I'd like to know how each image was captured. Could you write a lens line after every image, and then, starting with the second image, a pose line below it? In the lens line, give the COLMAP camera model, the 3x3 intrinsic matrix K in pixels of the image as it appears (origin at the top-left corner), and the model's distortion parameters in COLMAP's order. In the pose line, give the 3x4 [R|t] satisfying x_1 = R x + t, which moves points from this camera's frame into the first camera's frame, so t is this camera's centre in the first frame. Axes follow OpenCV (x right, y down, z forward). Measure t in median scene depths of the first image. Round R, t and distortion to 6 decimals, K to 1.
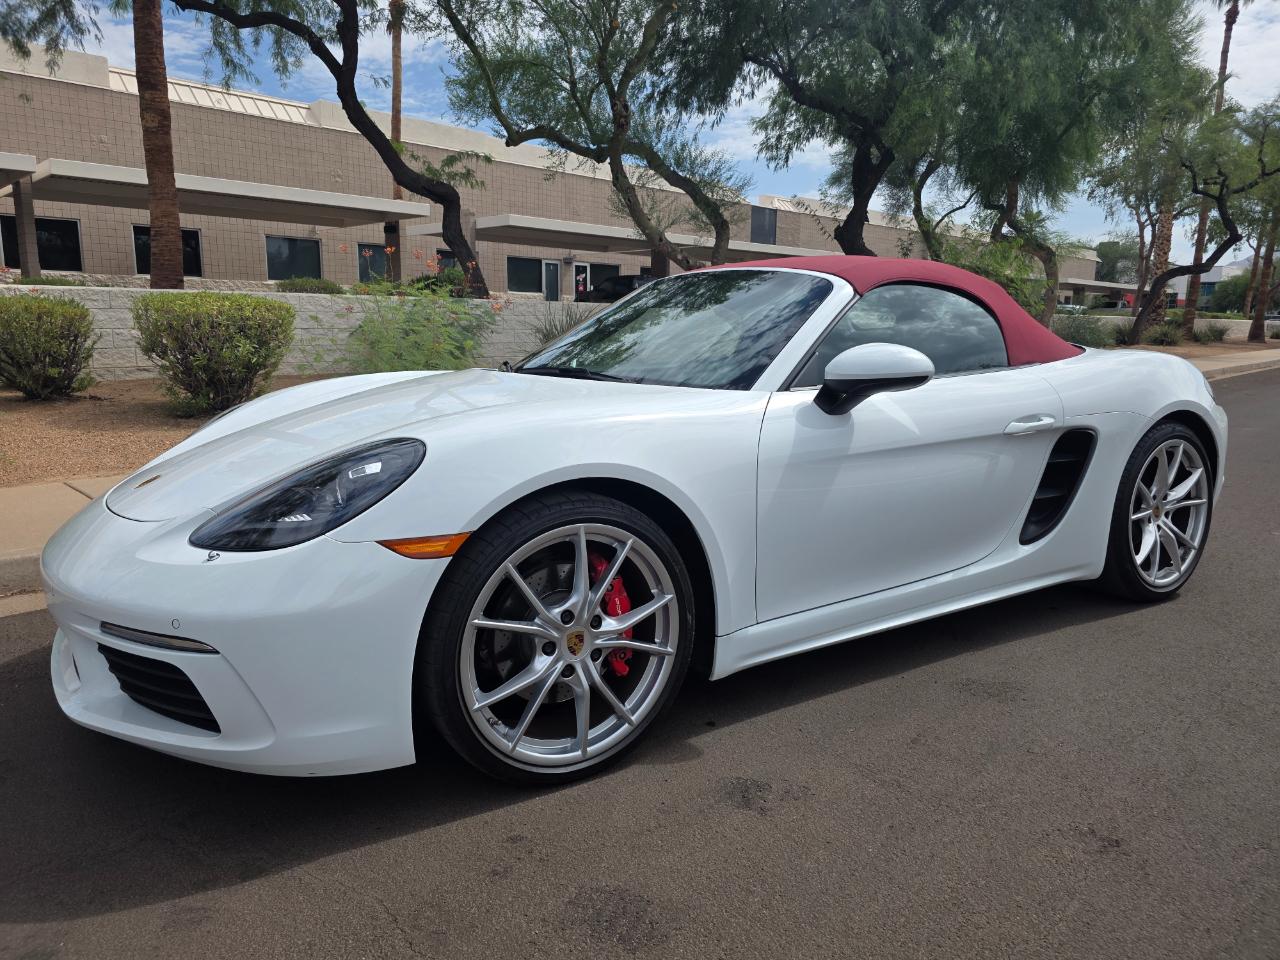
lens RADIAL K [[863.3, 0, 628.0], [0, 863.3, 471.7], [0, 0, 1]] dist [0.050650, -0.043462]
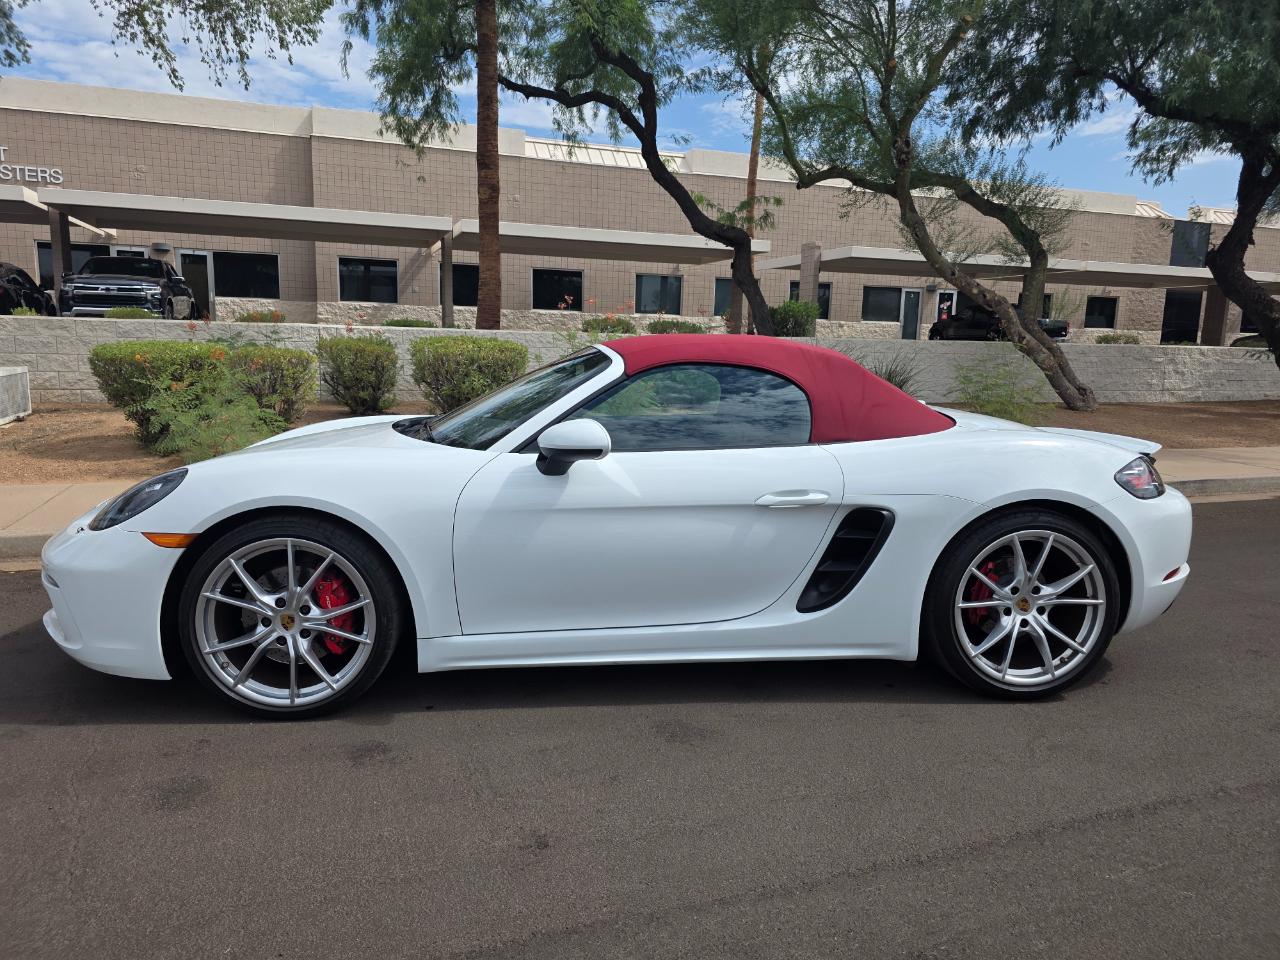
lens RADIAL K [[867.4, 0, 640.0], [0, 867.4, 480.0], [0, 0, 1]] dist [0.047759, -0.041077]
pose [[0.897701, 0.083160, -0.432687, 0.225739], [-0.090596, 0.995882, 0.003442, -0.019283], [0.431191, 0.036109, 0.901538, -0.010189]]
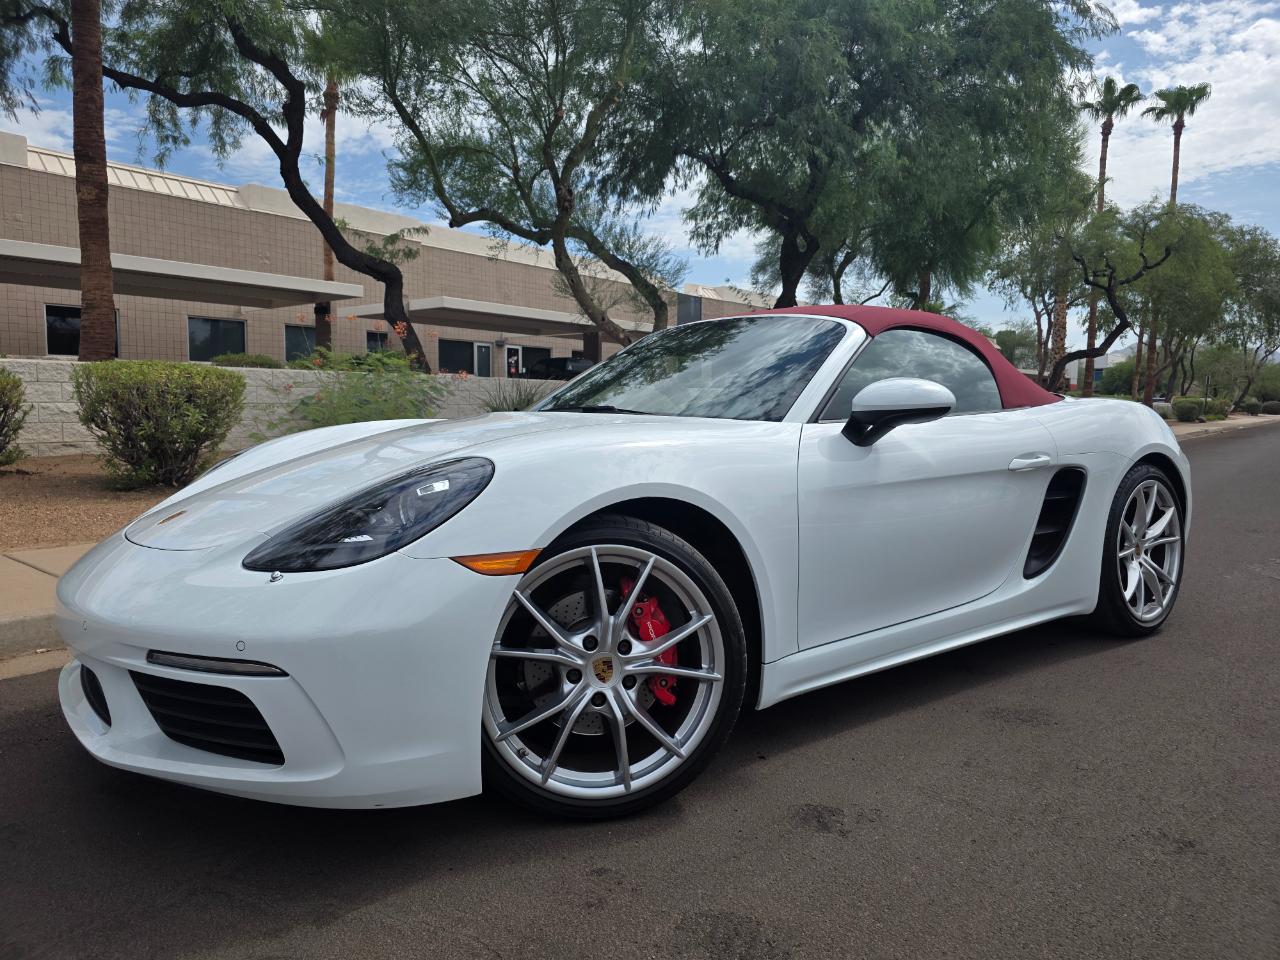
lens RADIAL K [[865.0, 0, 631.4], [0, 865.0, 474.6], [0, 0, 1]] dist [0.063924, -0.060982]
pose [[0.995693, -0.010680, 0.092093, -0.034014], [0.019318, 0.995440, -0.093417, 0.015499], [-0.090675, 0.094793, 0.991359, 0.001358]]
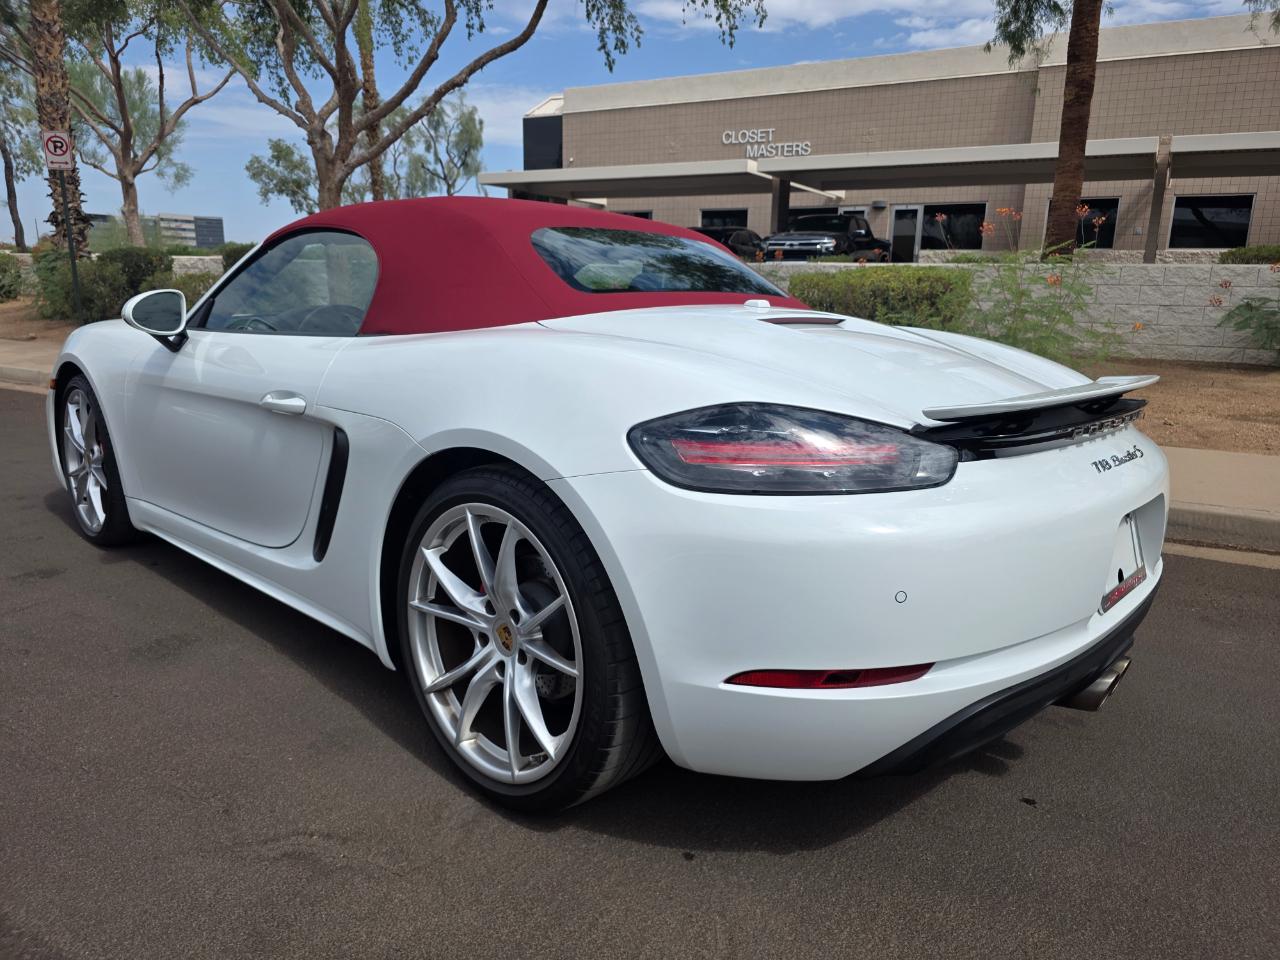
lens RADIAL K [[867.4, 0, 640.0], [0, 867.4, 480.0], [0, 0, 1]] dist [0.047759, -0.041077]
pose [[0.242060, 0.211418, -0.946947, 0.368448], [-0.182837, 0.968426, 0.169476, -0.053561], [0.952878, 0.132114, 0.273073, 0.308824]]
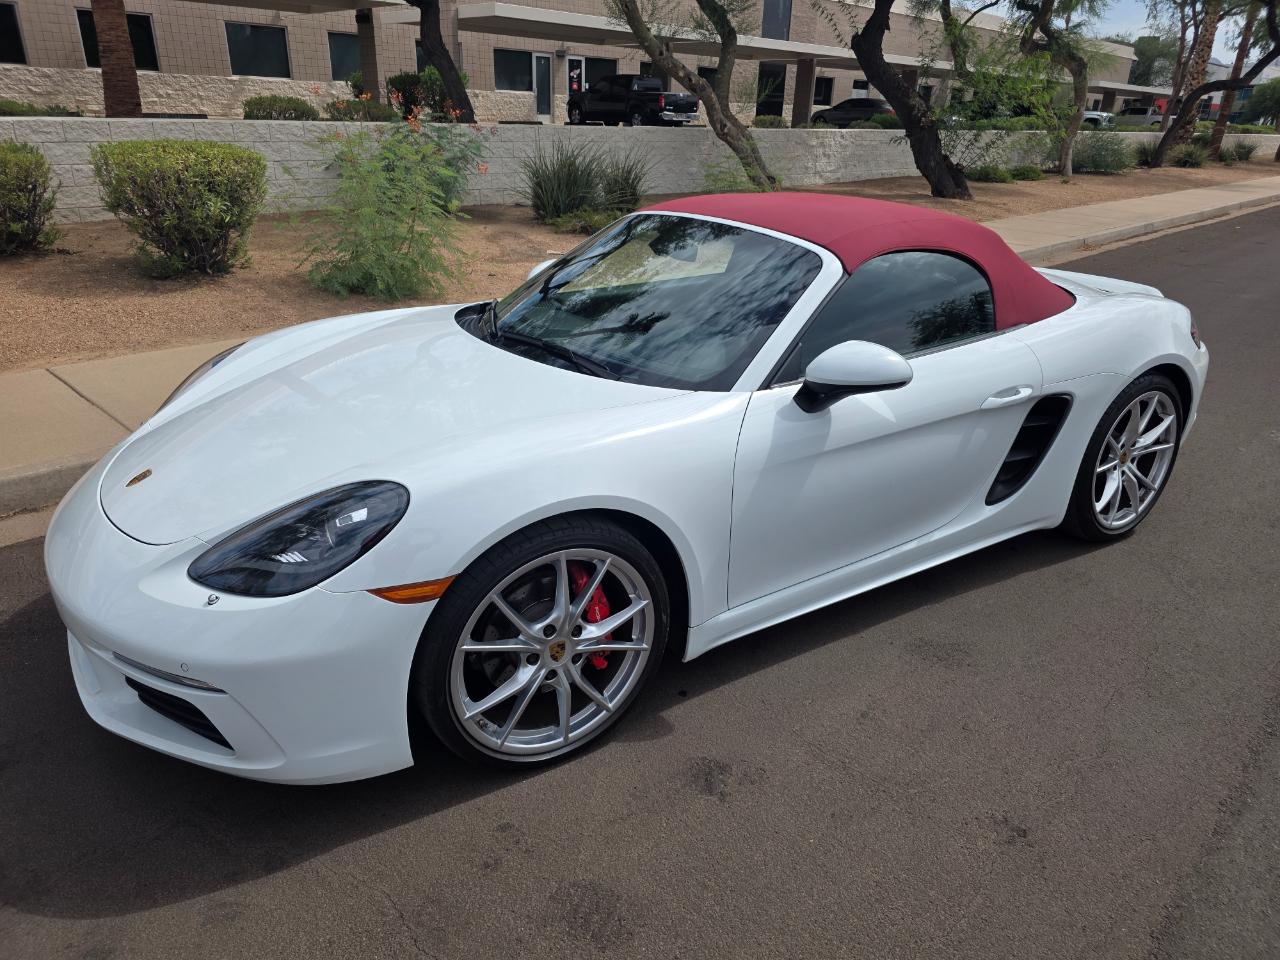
lens RADIAL K [[867.4, 0, 640.0], [0, 867.4, 480.0], [0, 0, 1]] dist [0.047759, -0.041077]
pose [[0.999696, 0.013513, 0.020625, 0.003676], [-0.017872, 0.973363, 0.228571, -0.056174], [-0.016987, -0.228870, 0.973309, -0.003164]]
